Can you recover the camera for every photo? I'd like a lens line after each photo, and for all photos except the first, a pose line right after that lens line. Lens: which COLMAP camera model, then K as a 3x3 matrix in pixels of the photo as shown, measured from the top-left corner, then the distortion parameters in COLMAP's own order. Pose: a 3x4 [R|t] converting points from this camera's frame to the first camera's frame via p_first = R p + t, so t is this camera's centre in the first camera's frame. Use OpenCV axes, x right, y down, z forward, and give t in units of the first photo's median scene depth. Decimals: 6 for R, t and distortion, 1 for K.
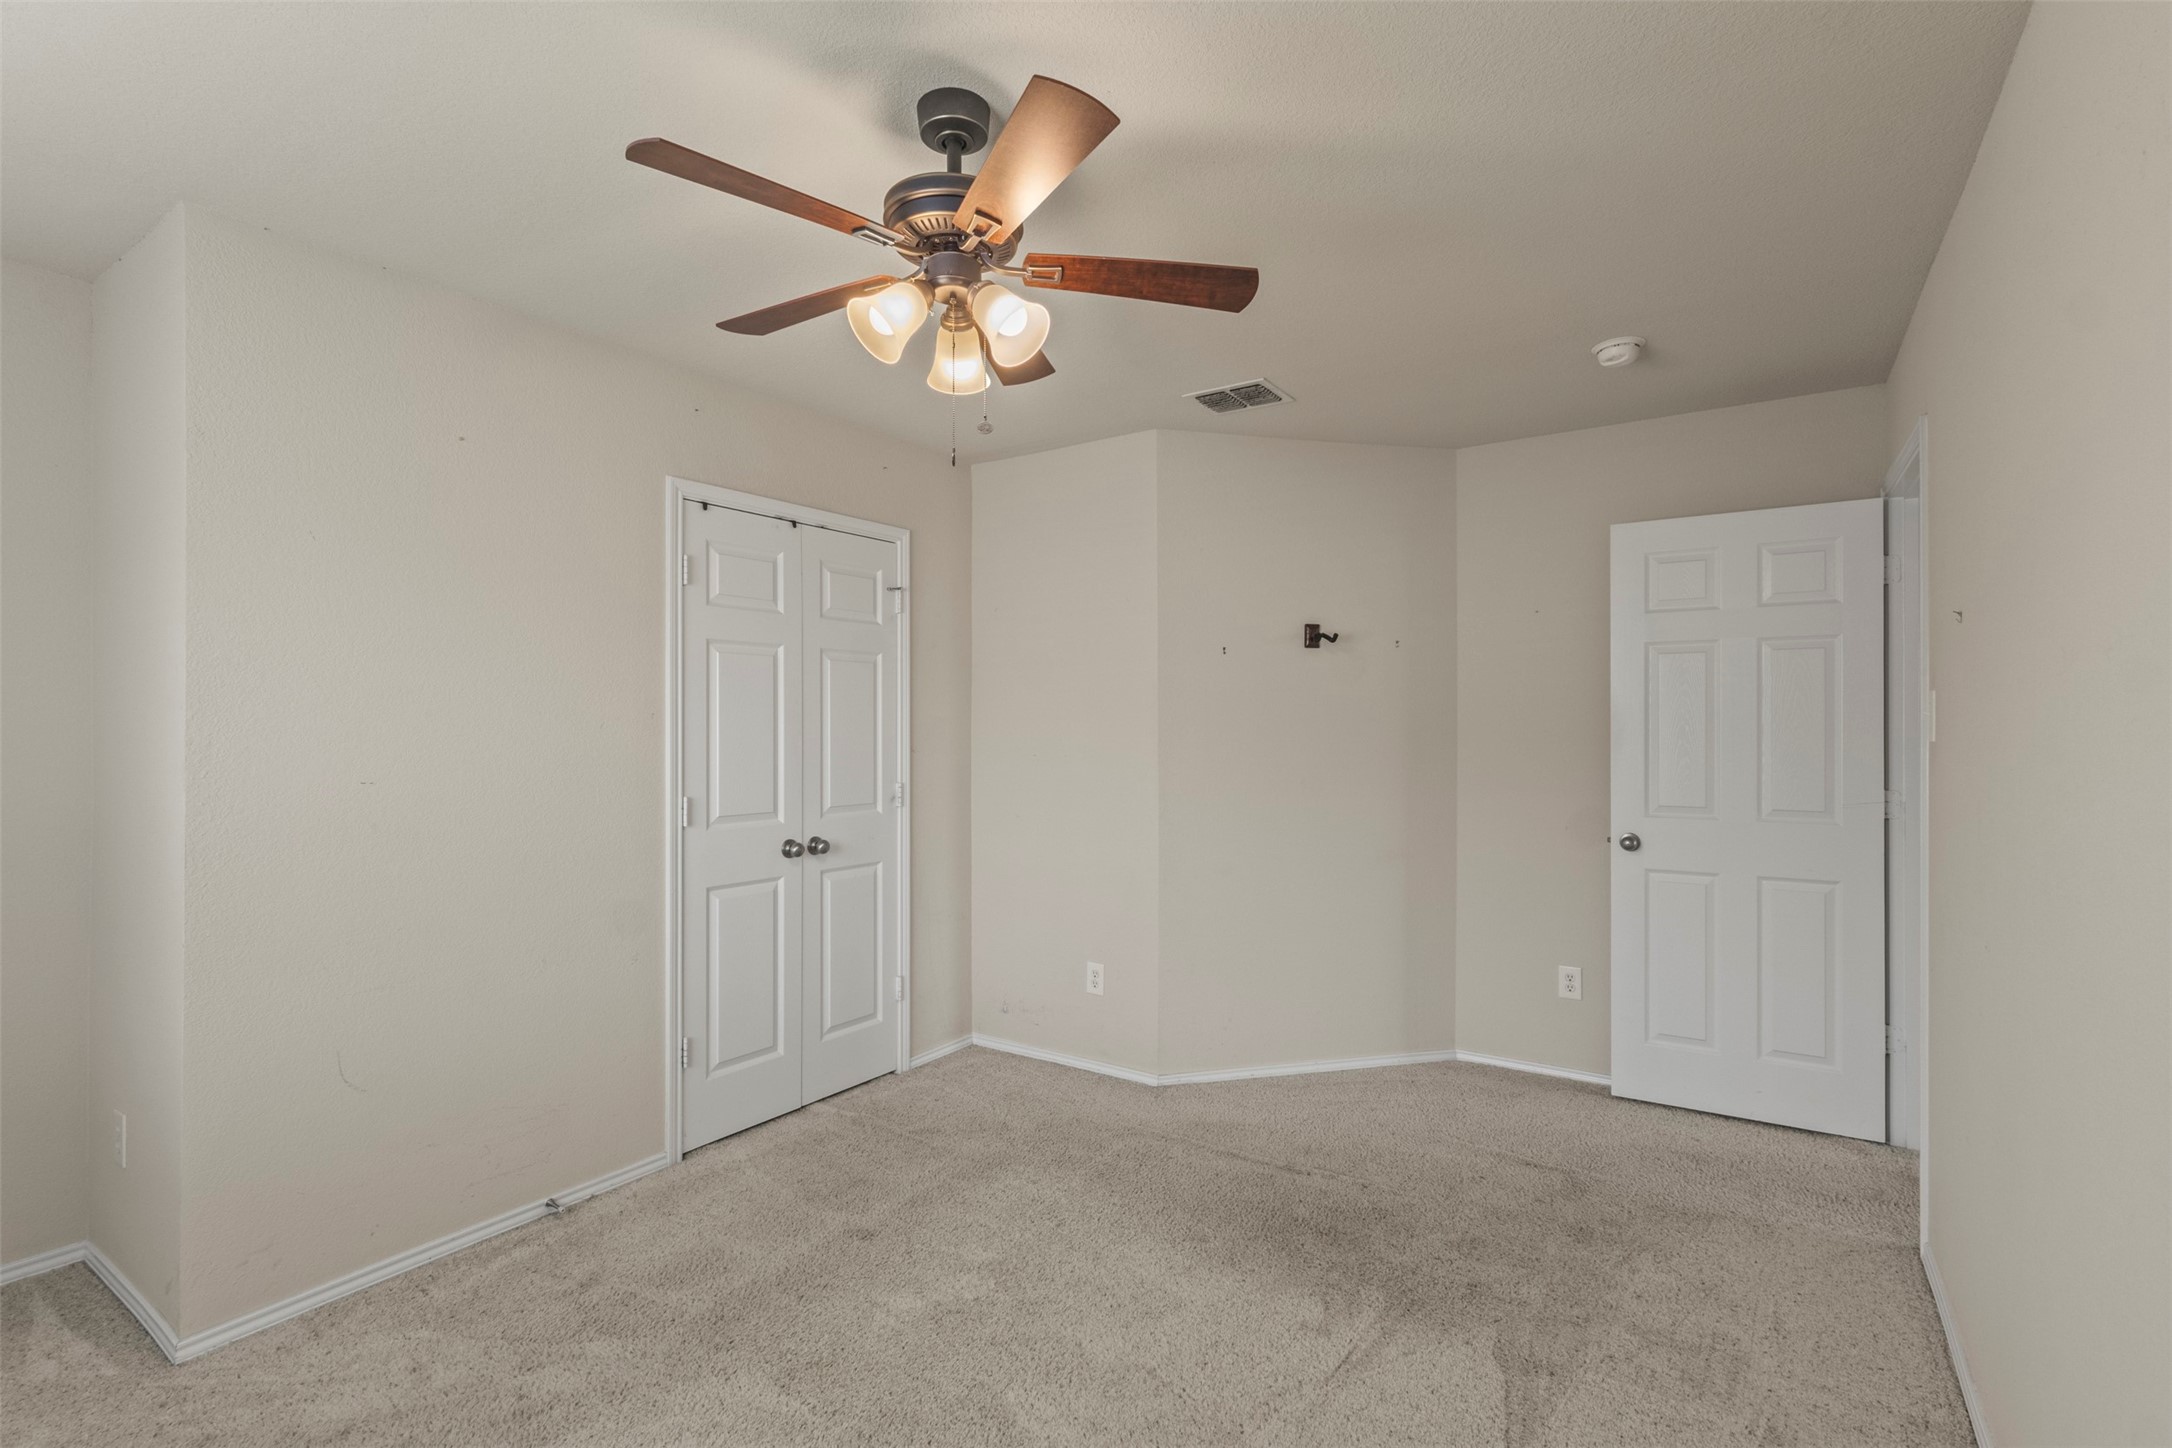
lens RADIAL K [[996.8, 0, 1087.4], [0, 996.8, 728.1], [0, 0, 1]] dist [0.000227, 0.000451]
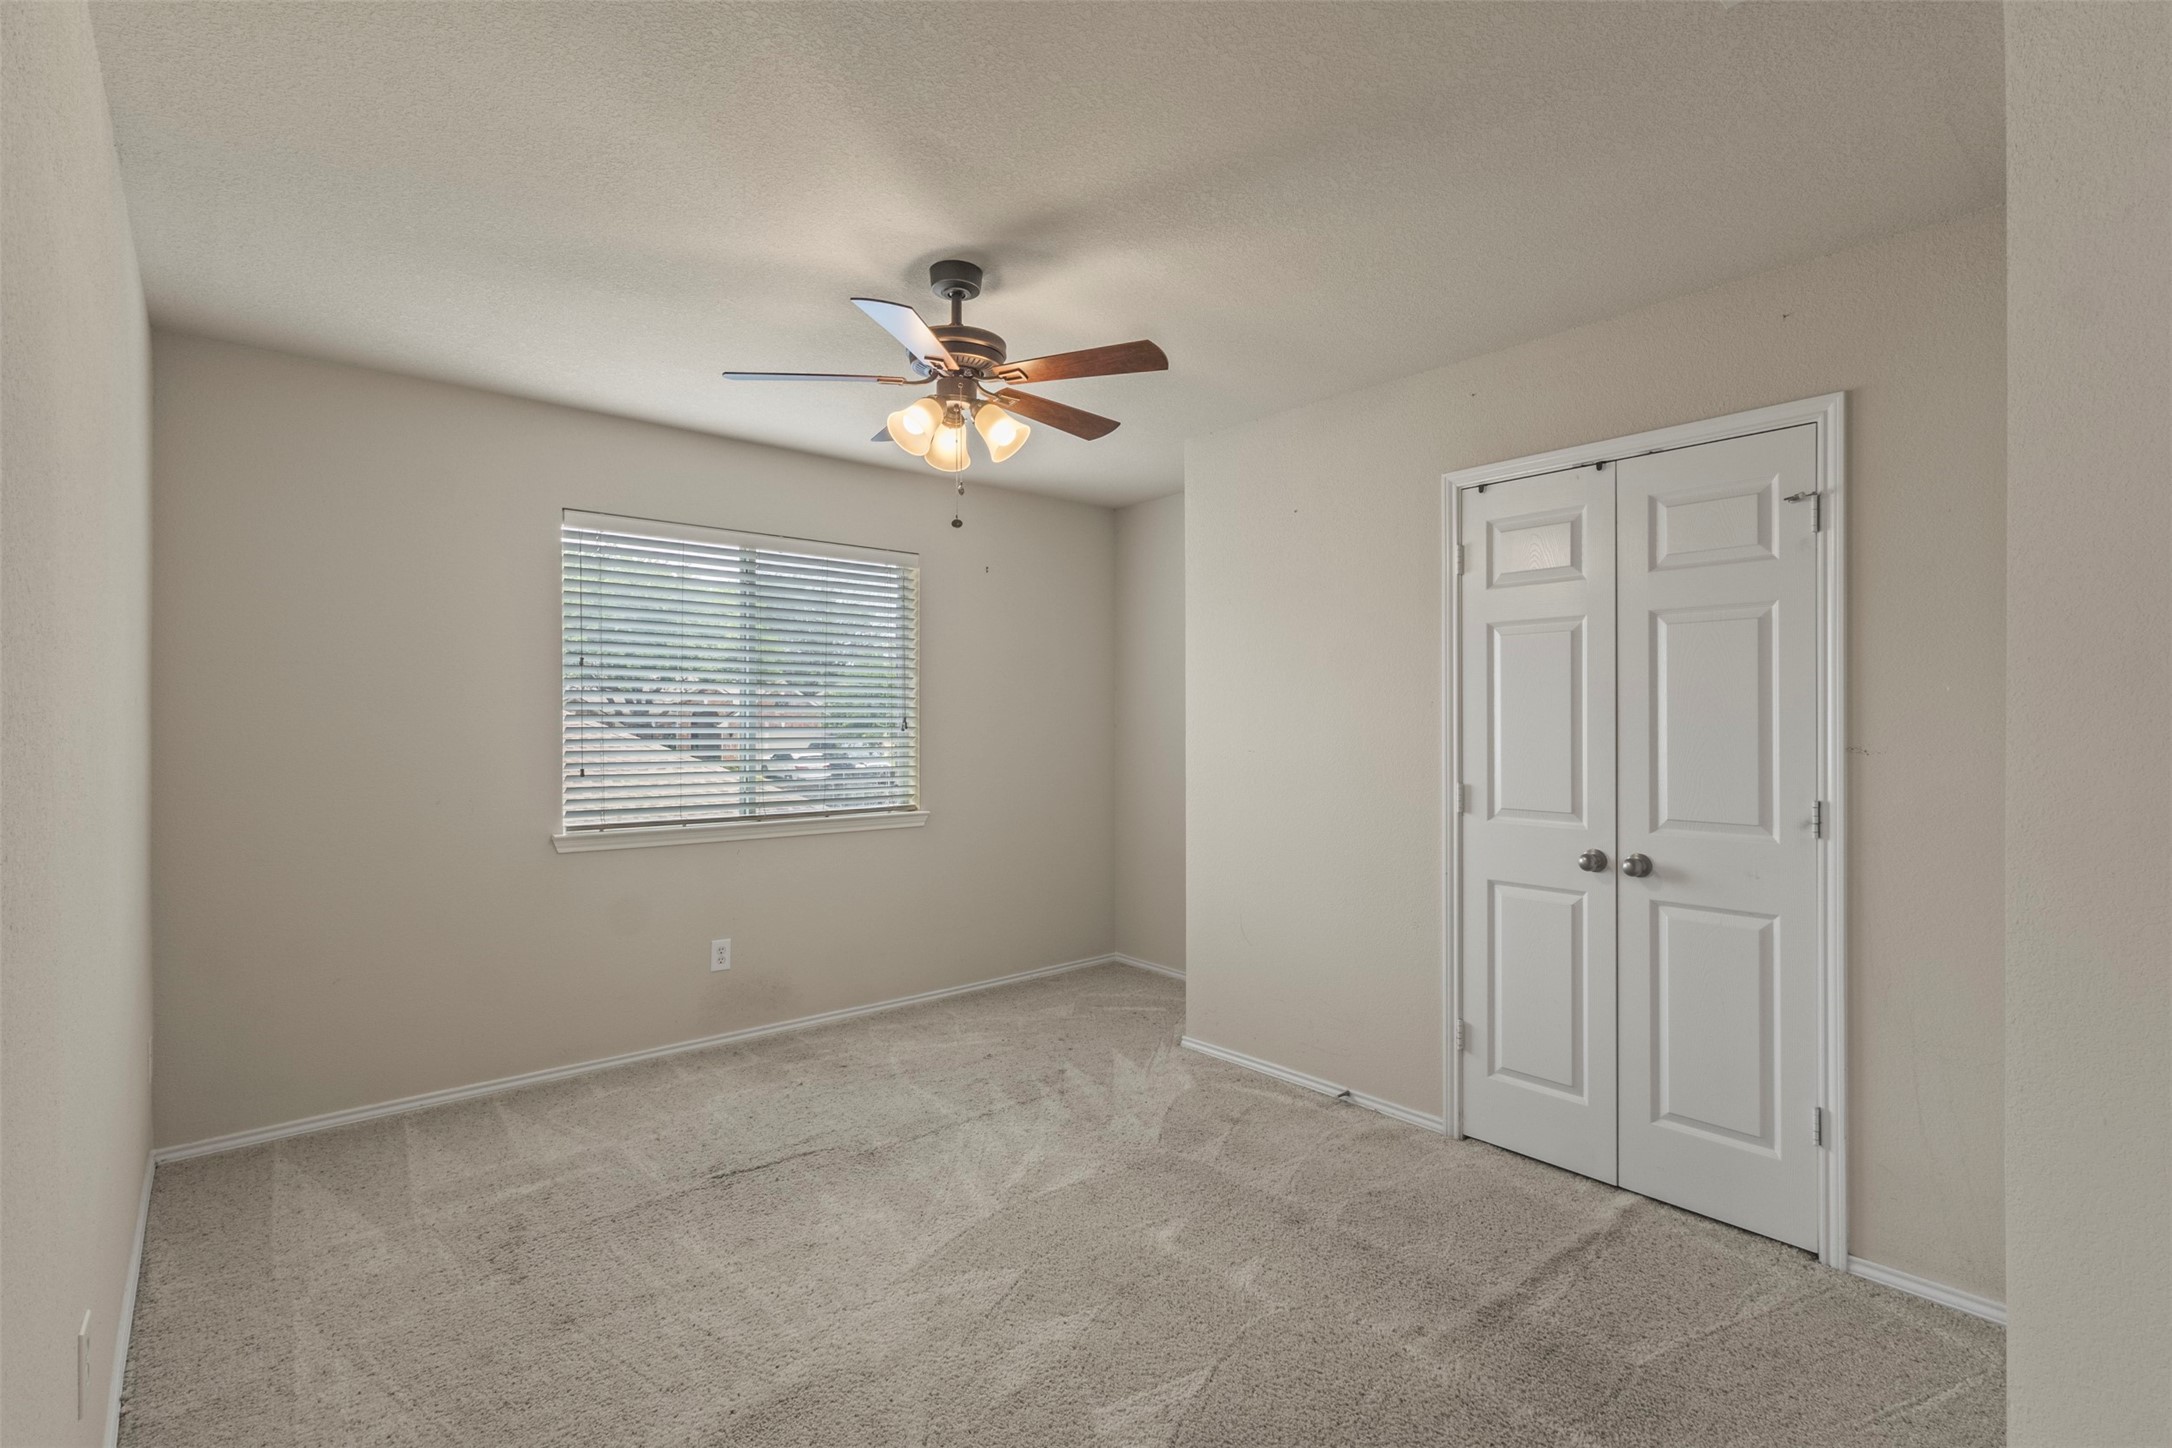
lens RADIAL K [[1006.2, 0, 1093.2], [0, 1006.2, 722.6], [0, 0, 1]] dist [0.003497, -0.001065]
pose [[-0.261547, 0.000294, -0.965191, 0.618330], [-0.001719, 0.999998, 0.000771, 0.006710], [0.965189, 0.001861, -0.261546, 0.820420]]
